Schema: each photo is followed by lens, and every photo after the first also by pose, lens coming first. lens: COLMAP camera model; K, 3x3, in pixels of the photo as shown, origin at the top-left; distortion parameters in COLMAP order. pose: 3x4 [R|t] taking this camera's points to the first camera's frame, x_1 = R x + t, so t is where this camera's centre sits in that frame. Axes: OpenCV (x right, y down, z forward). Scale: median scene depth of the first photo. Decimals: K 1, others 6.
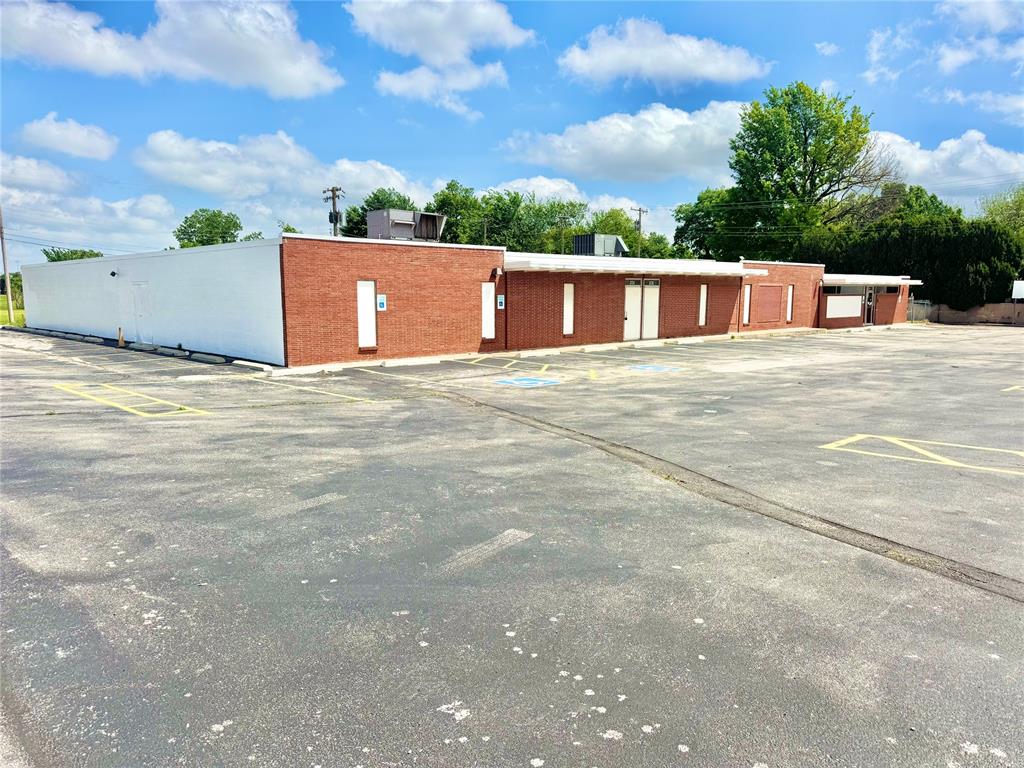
lens RADIAL K [[721.3, 0, 503.7], [0, 721.3, 390.8], [0, 0, 1]] dist [0.041829, -0.043891]
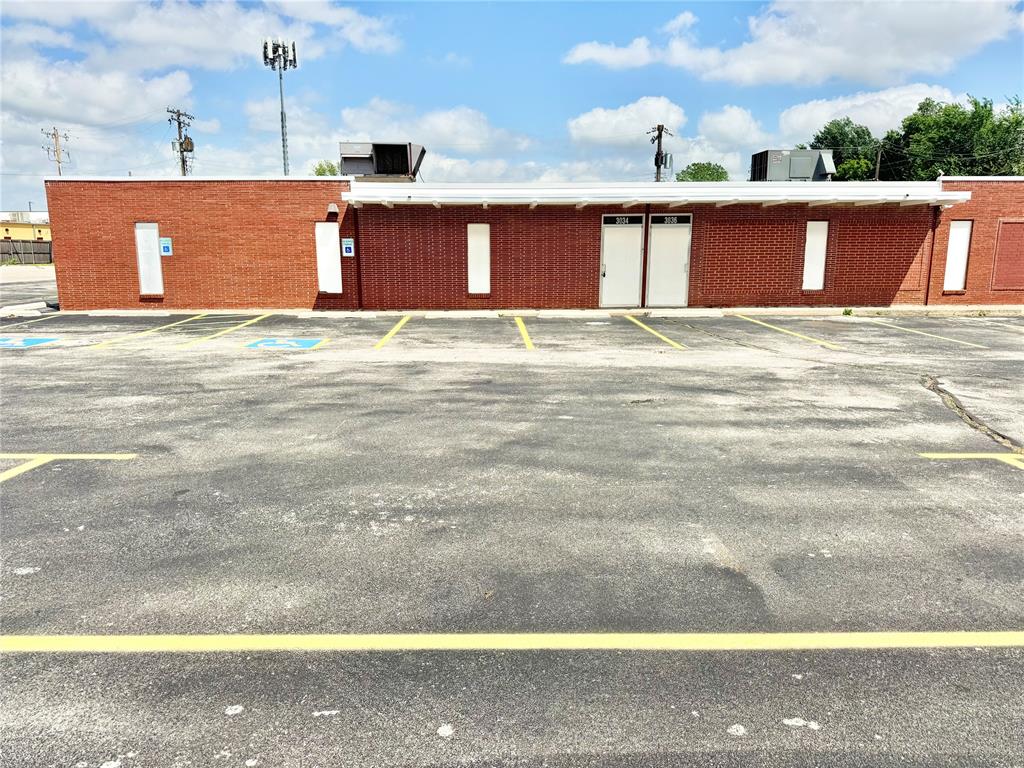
lens RADIAL K [[721.3, 0, 517.5], [0, 721.3, 386.3], [0, 0, 1]] dist [0.041829, -0.043891]
pose [[0.748413, 0.123277, -0.651675, 0.561269], [-0.087223, 0.992334, 0.087549, -0.047691], [0.657472, -0.008682, 0.753429, 0.432331]]
